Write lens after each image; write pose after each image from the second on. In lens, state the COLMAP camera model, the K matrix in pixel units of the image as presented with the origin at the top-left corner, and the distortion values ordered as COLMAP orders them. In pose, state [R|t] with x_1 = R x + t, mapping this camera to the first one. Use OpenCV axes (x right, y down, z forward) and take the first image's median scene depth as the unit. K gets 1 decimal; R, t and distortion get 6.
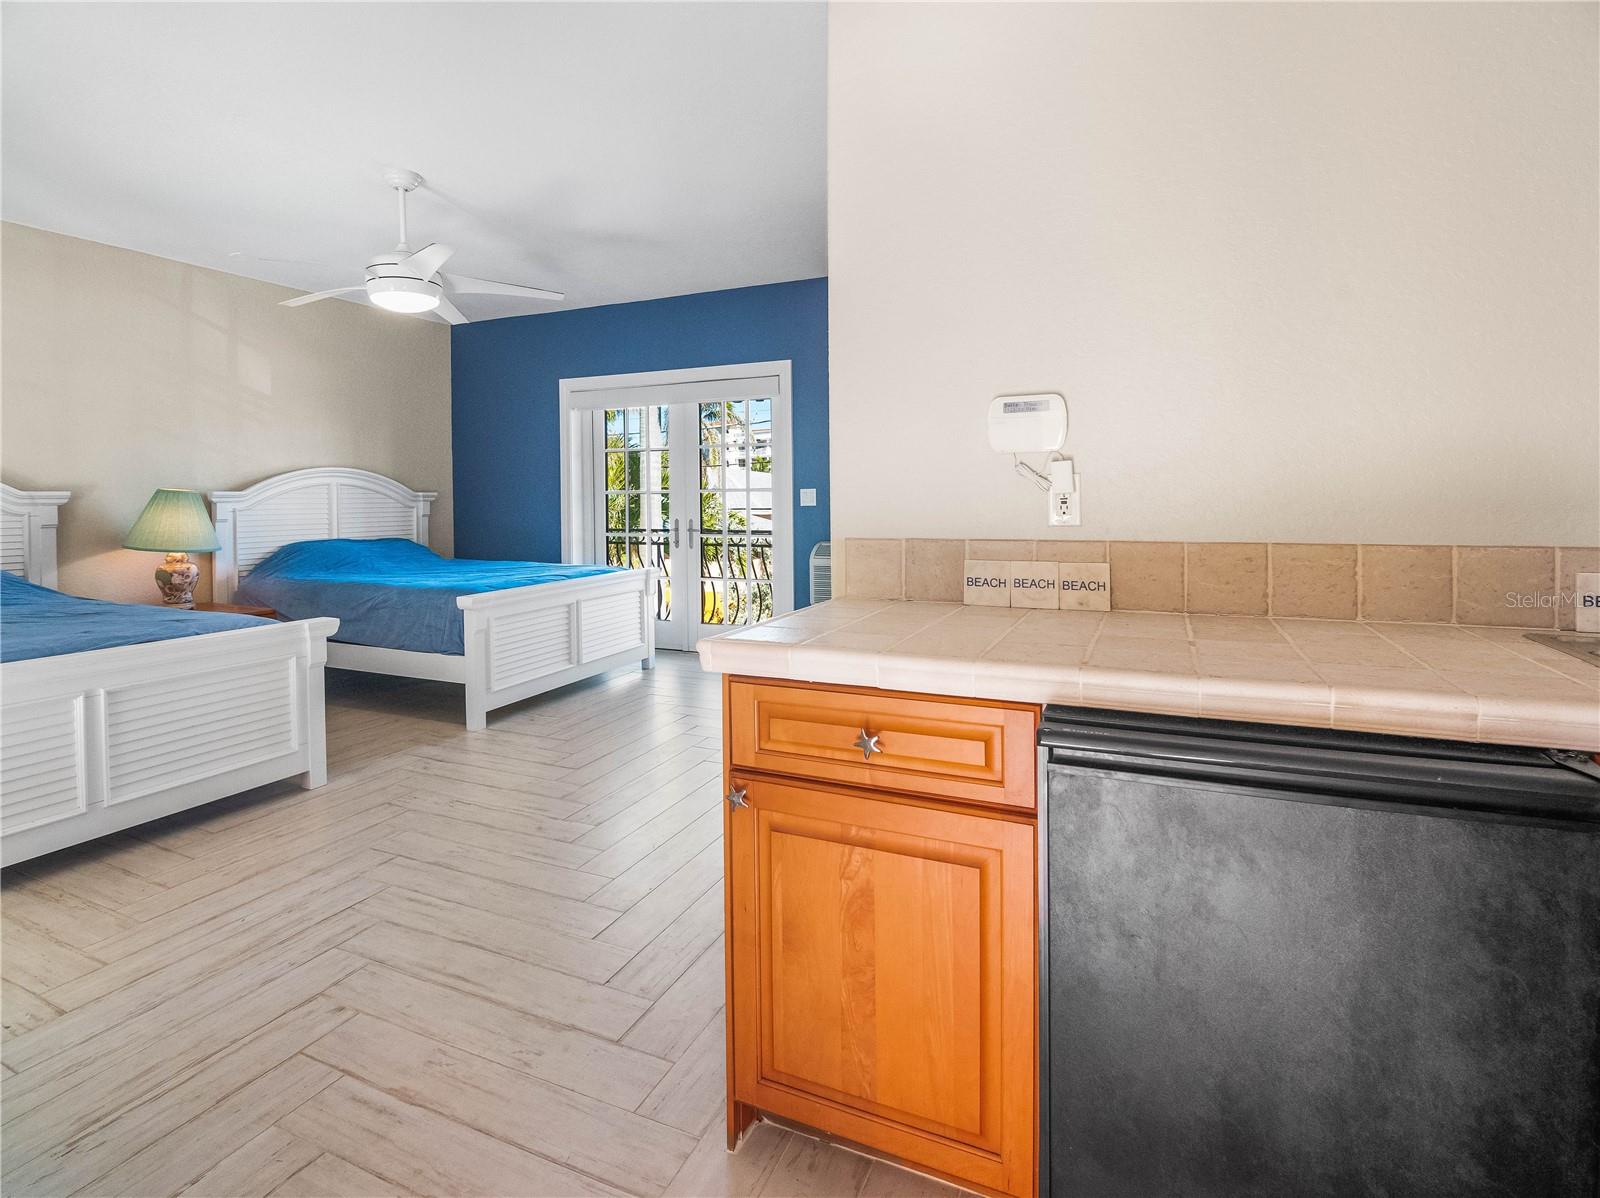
lens RADIAL K [[816.4, 0, 749.9], [0, 816.4, 534.7], [0, 0, 1]] dist [-0.002731, -0.021166]
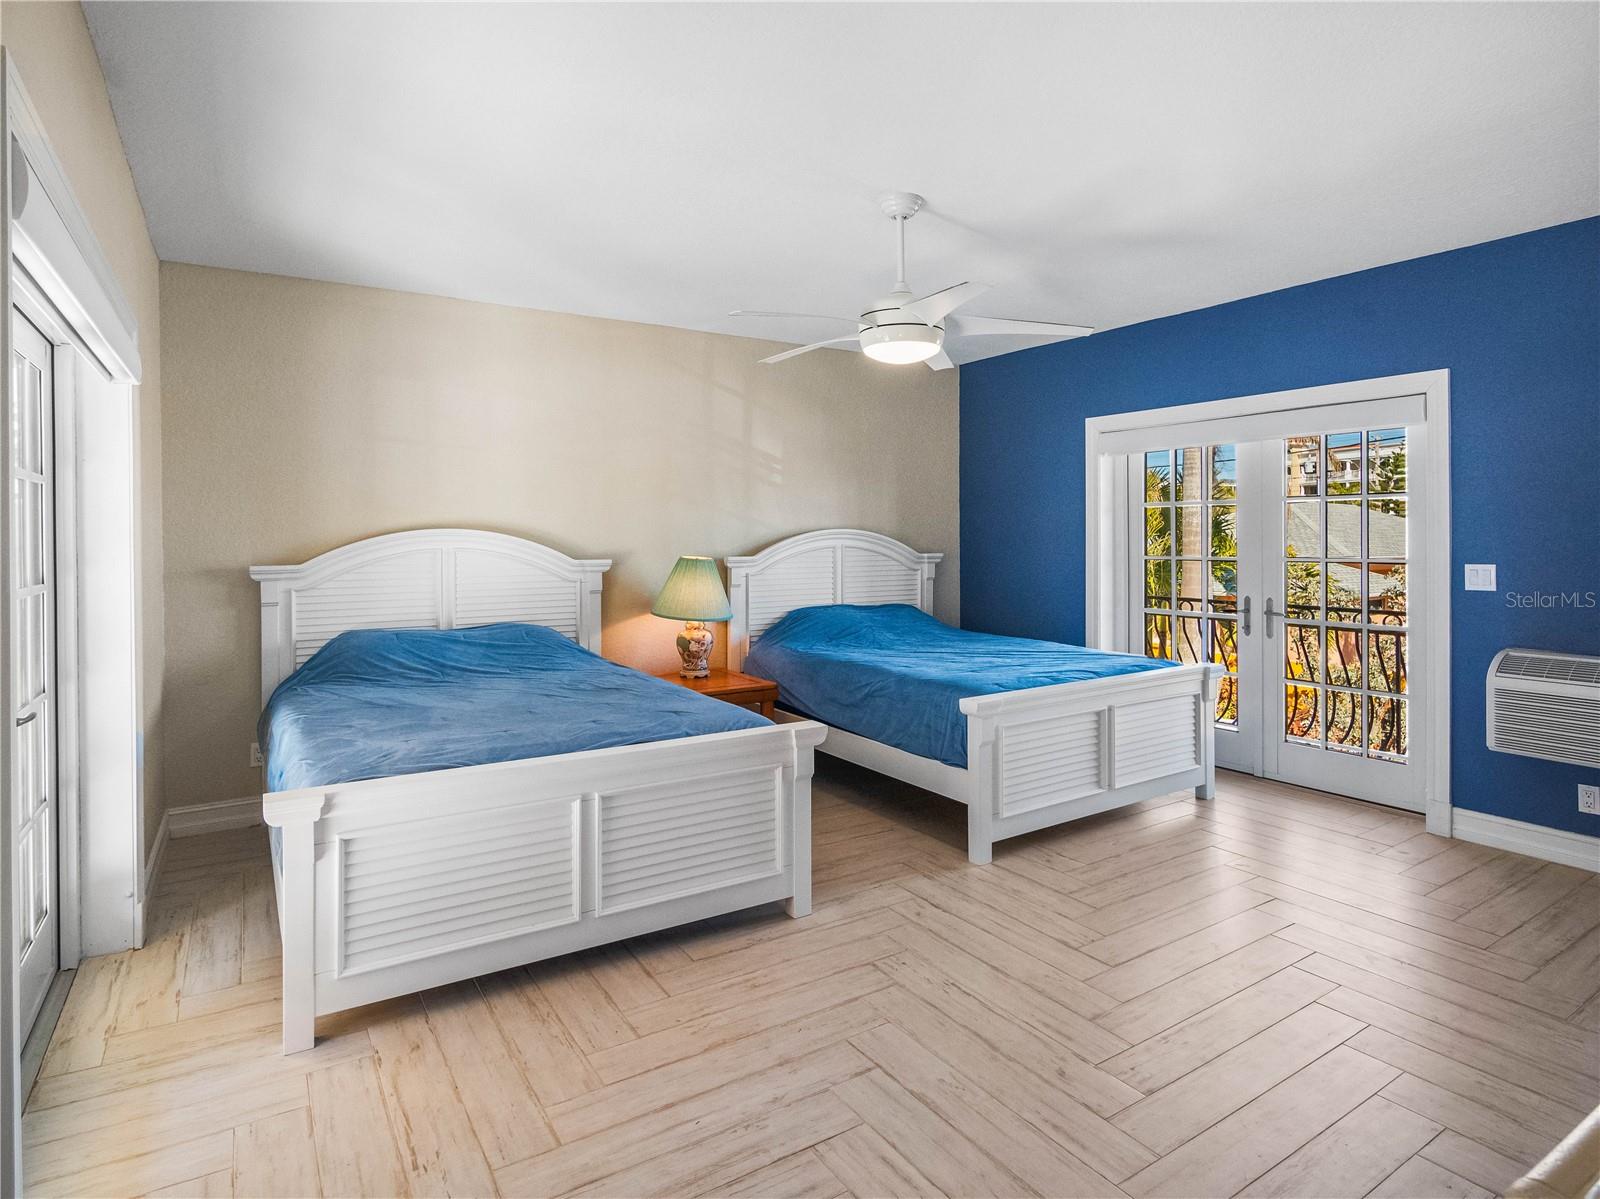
lens RADIAL K [[846.3, 0, 797.8], [0, 846.3, 542.1], [0, 0, 1]] dist [-0.014422, -0.000016]
pose [[0.855445, 0.005041, -0.517870, -0.054213], [-0.017189, 0.999678, -0.018662, -0.059732], [0.517609, 0.024866, 0.855256, 0.170219]]
